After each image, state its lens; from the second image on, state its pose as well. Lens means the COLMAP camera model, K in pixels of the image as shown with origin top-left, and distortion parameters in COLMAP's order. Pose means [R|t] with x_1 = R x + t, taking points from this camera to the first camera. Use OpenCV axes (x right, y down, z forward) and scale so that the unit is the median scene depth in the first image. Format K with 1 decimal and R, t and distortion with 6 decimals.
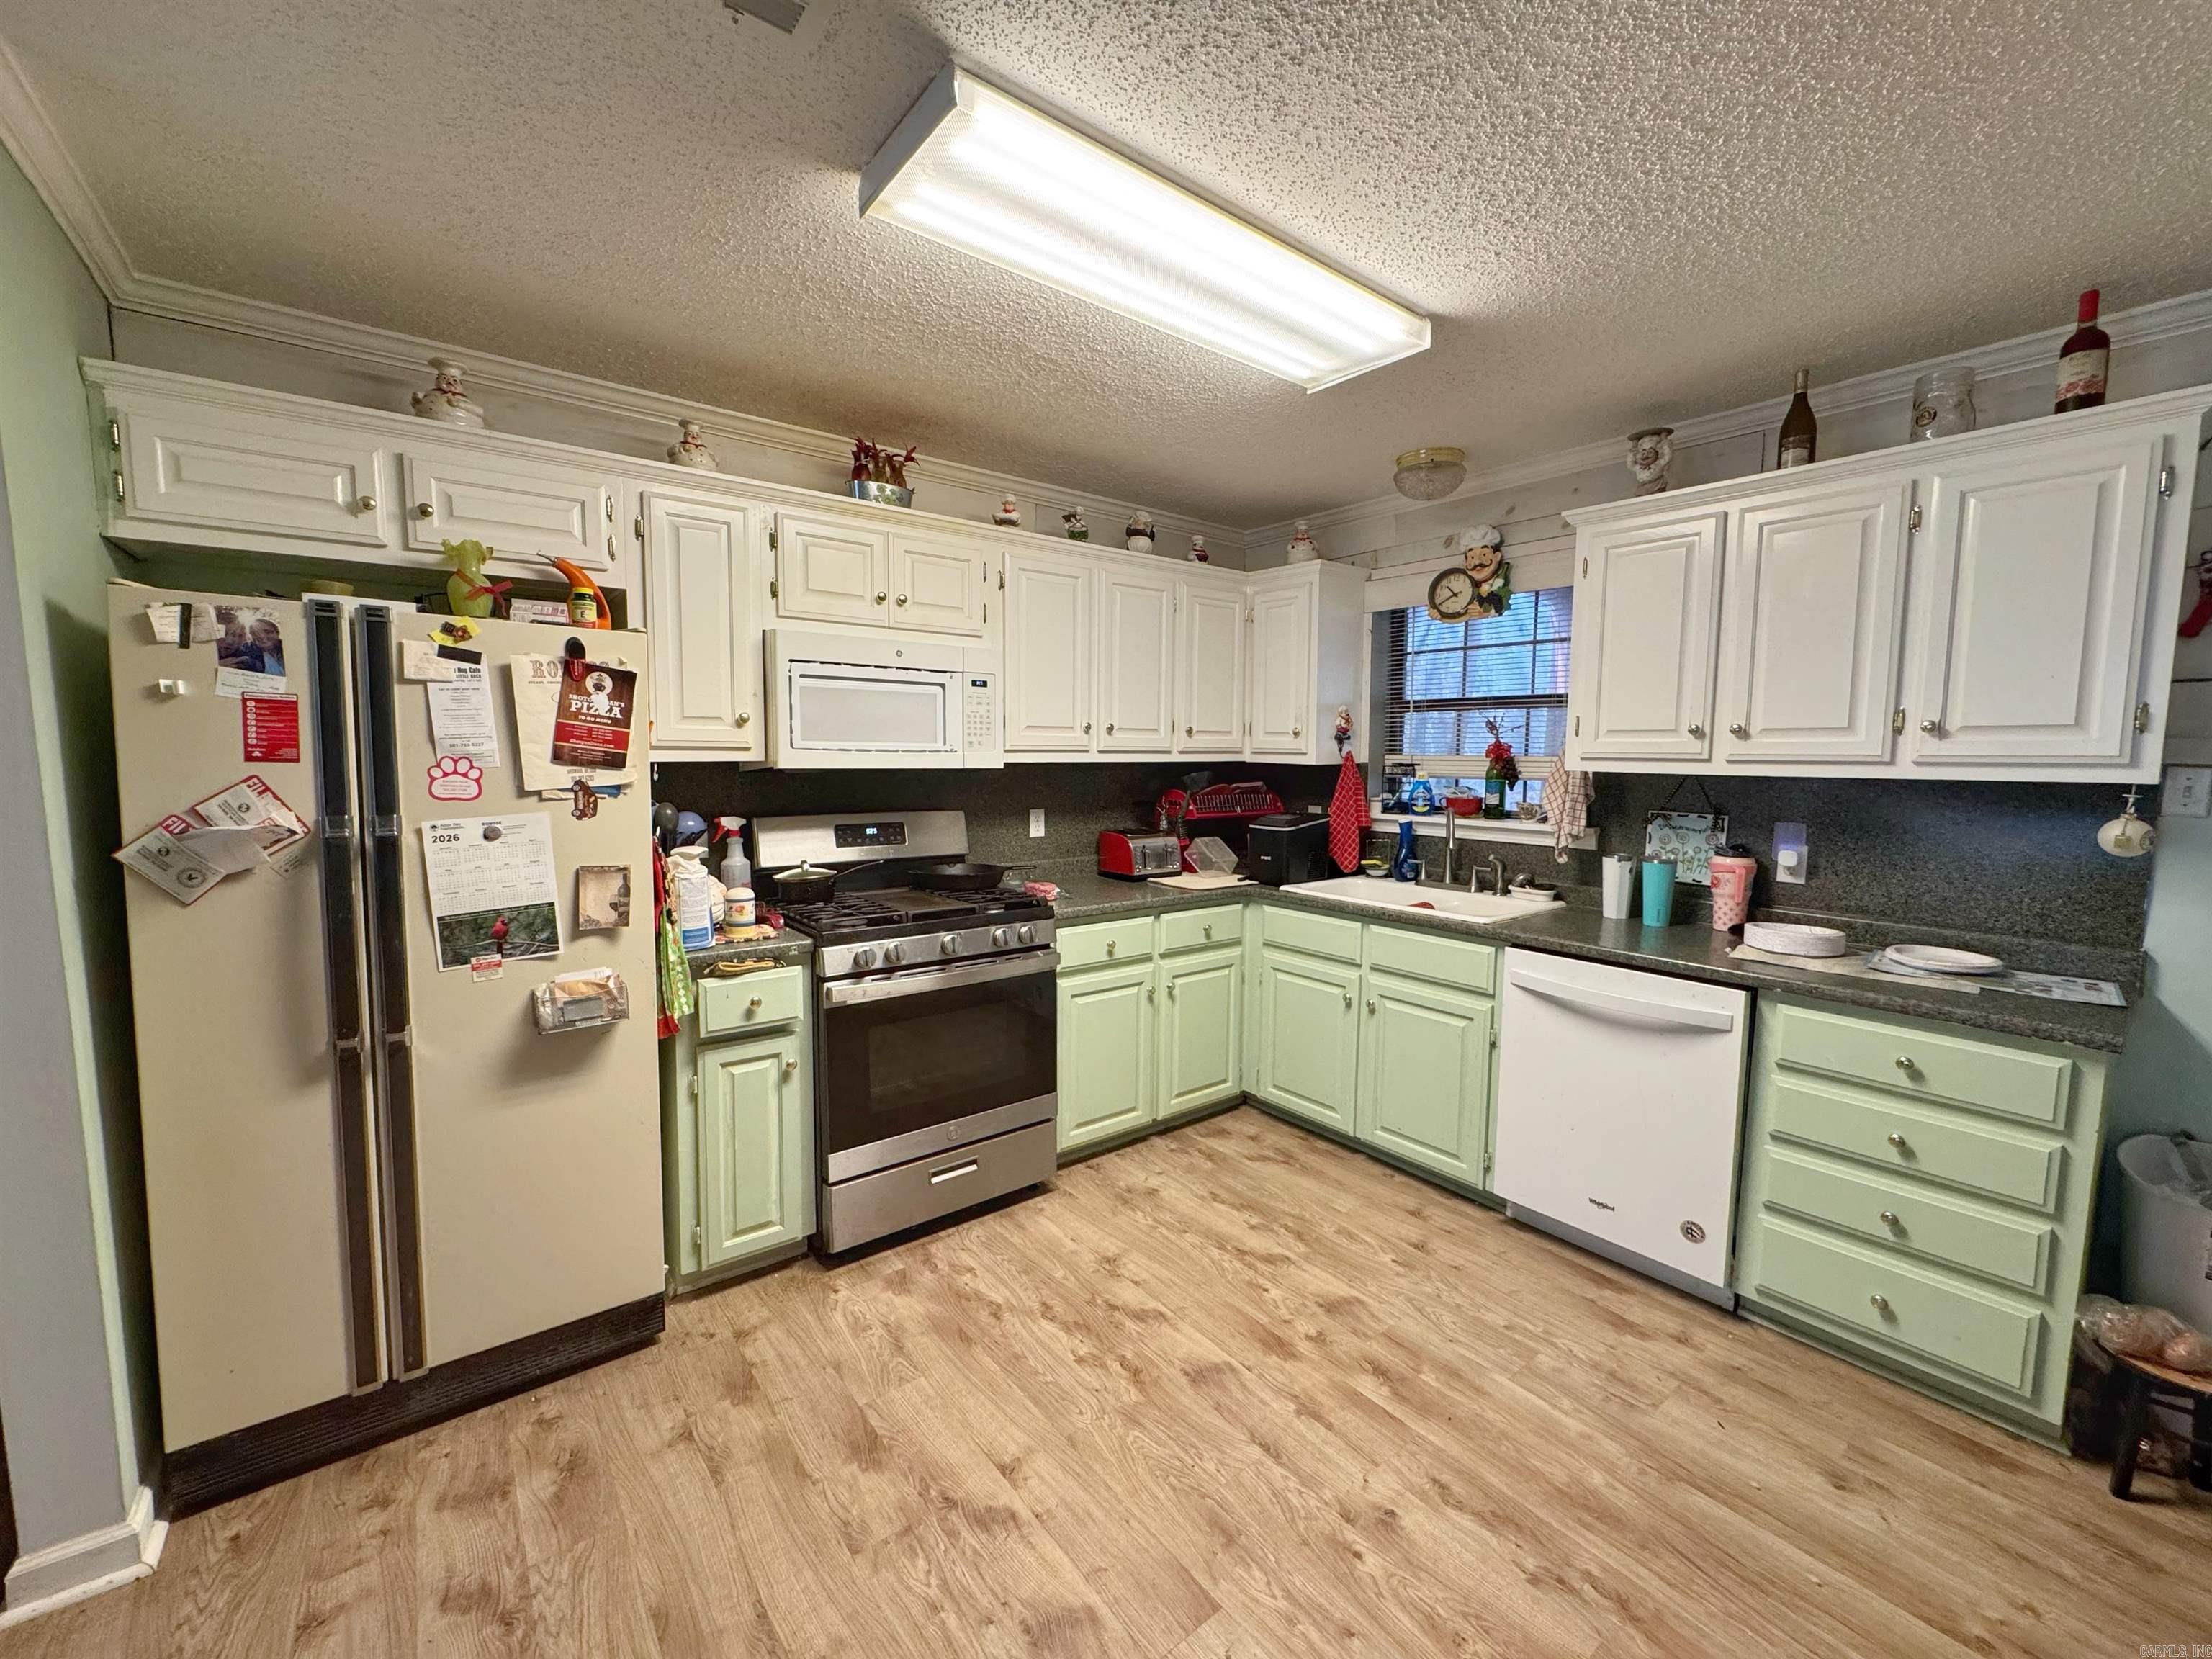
lens RADIAL K [[883.8, 0, 1106.0], [0, 883.8, 829.5], [0, 0, 1]] dist [-0.001239, 0.000291]
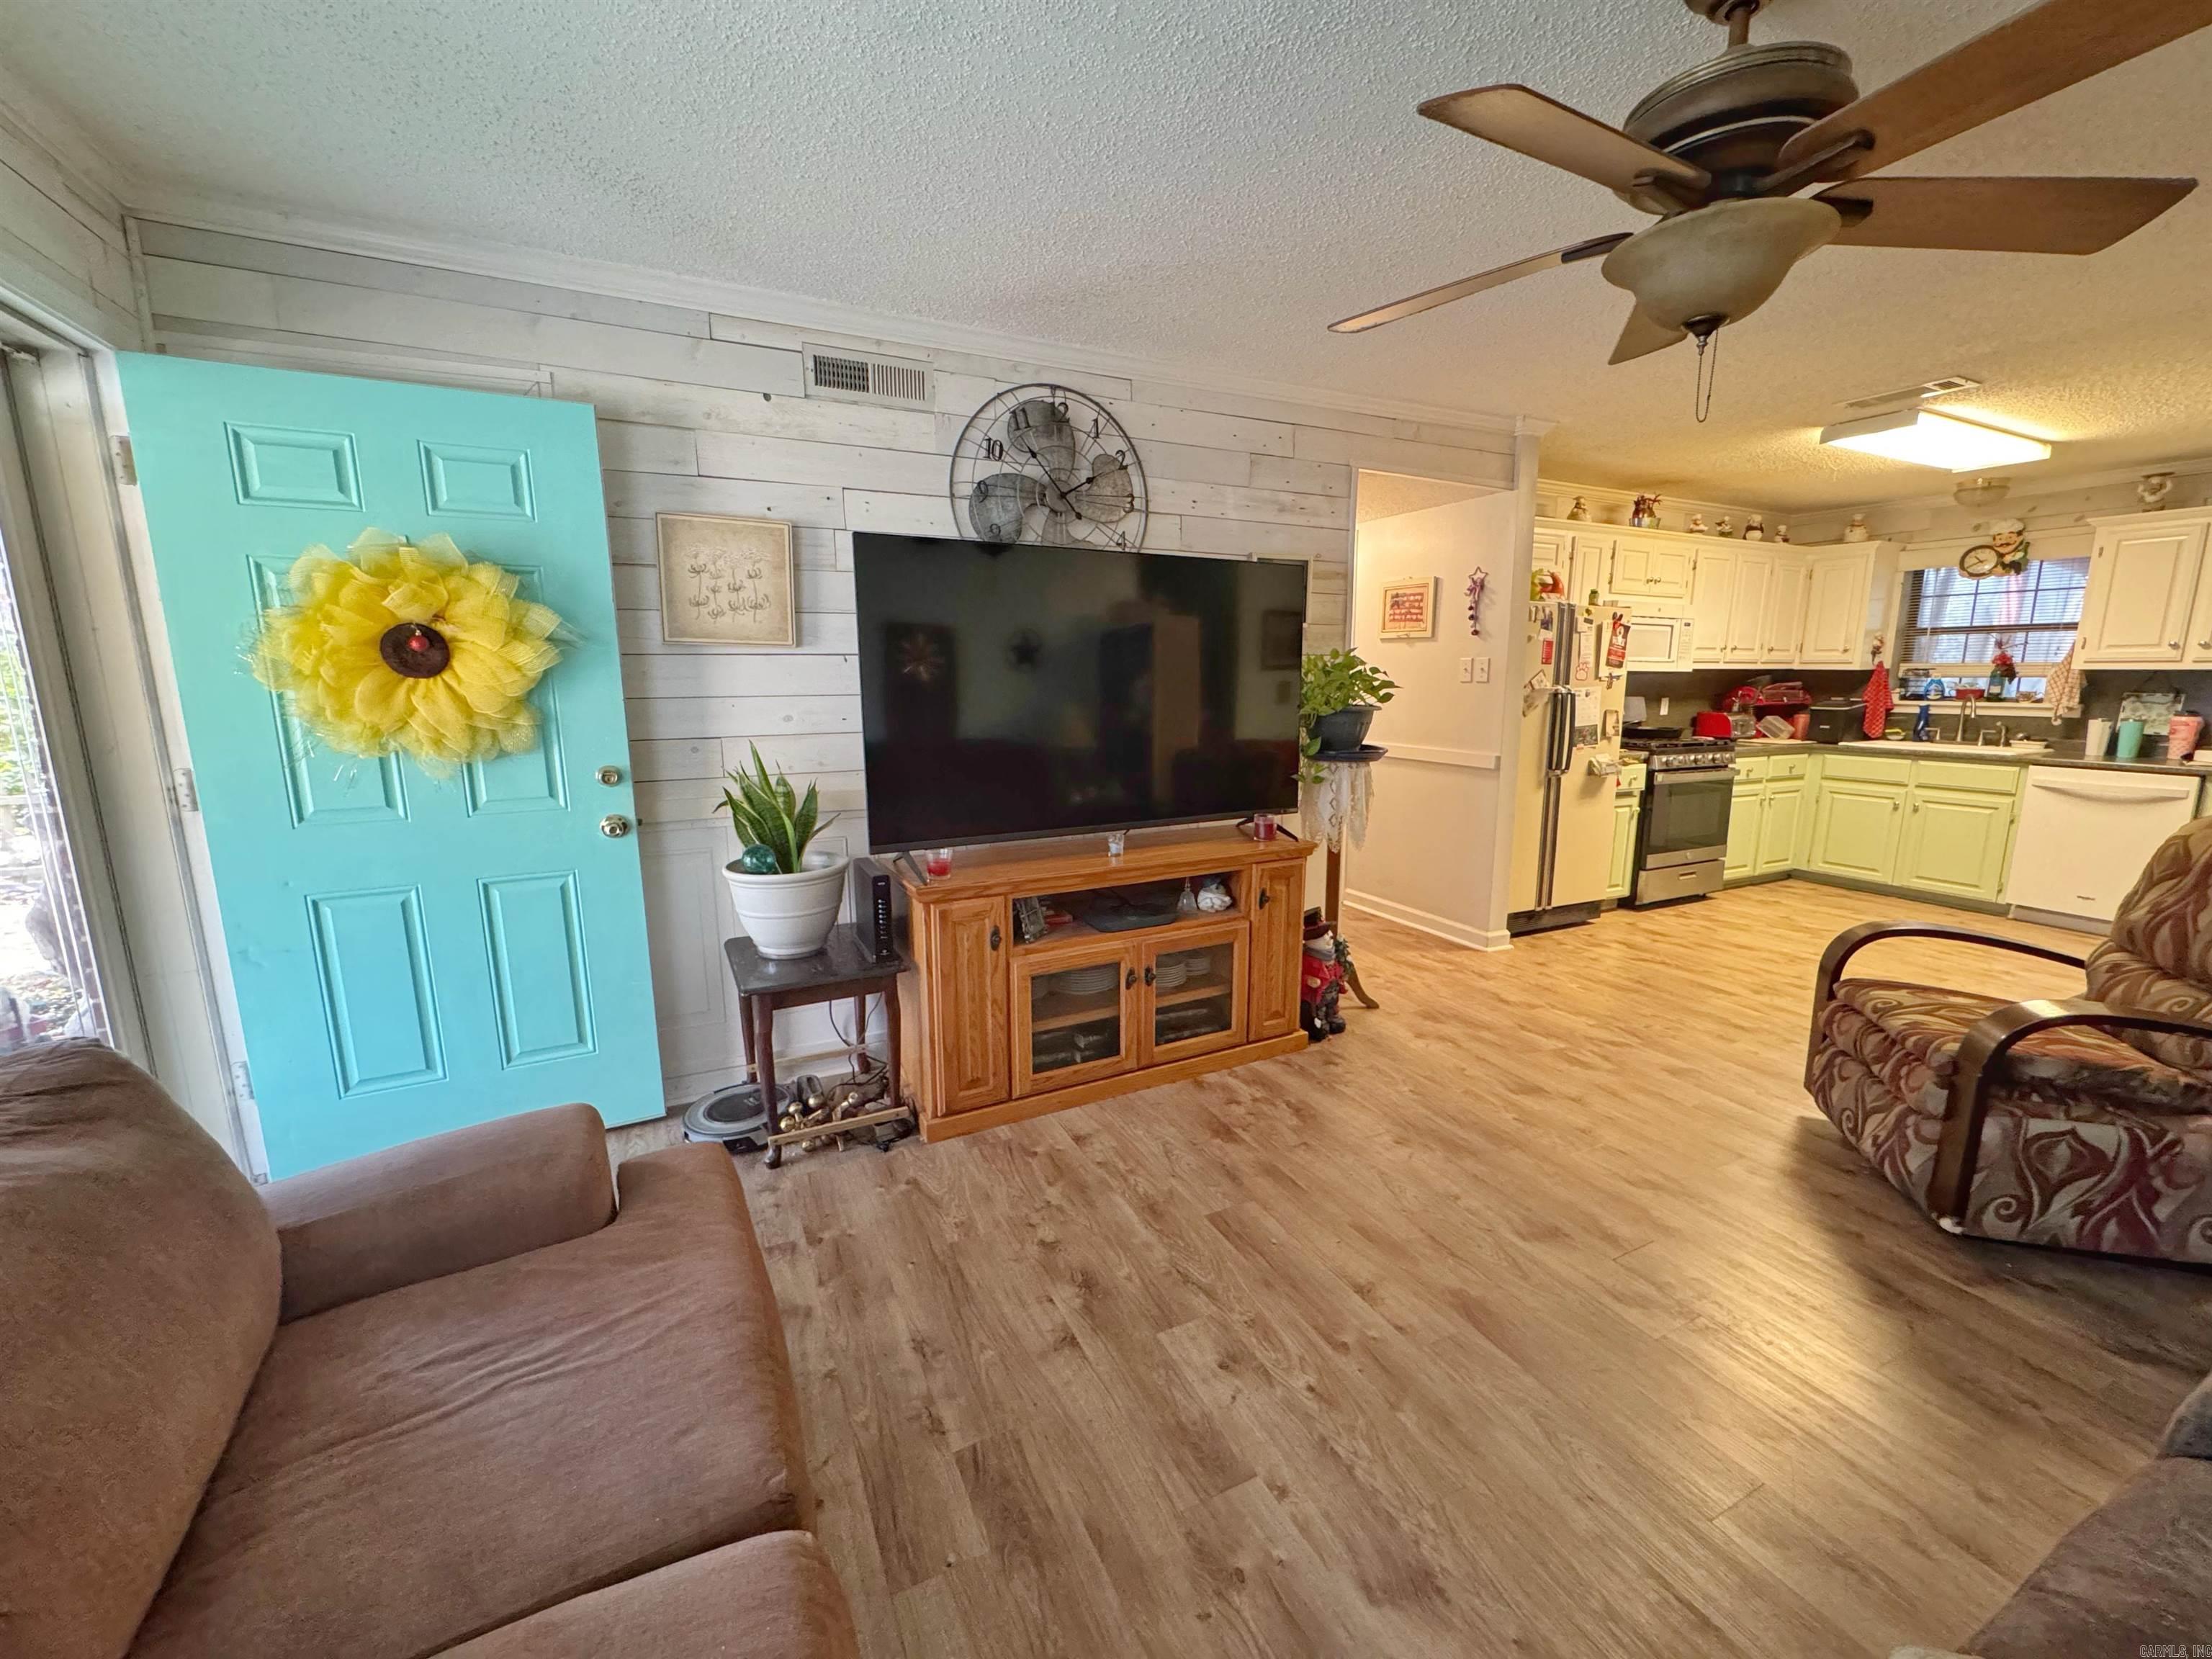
lens RADIAL K [[883.8, 0, 1106.0], [0, 883.8, 829.5], [0, 0, 1]] dist [-0.001239, 0.000291]
pose [[0.978138, 0.028127, -0.206044, -0.974114], [-0.010867, 0.996370, 0.084427, 0.122087], [0.207671, -0.080342, 0.974894, -1.117685]]
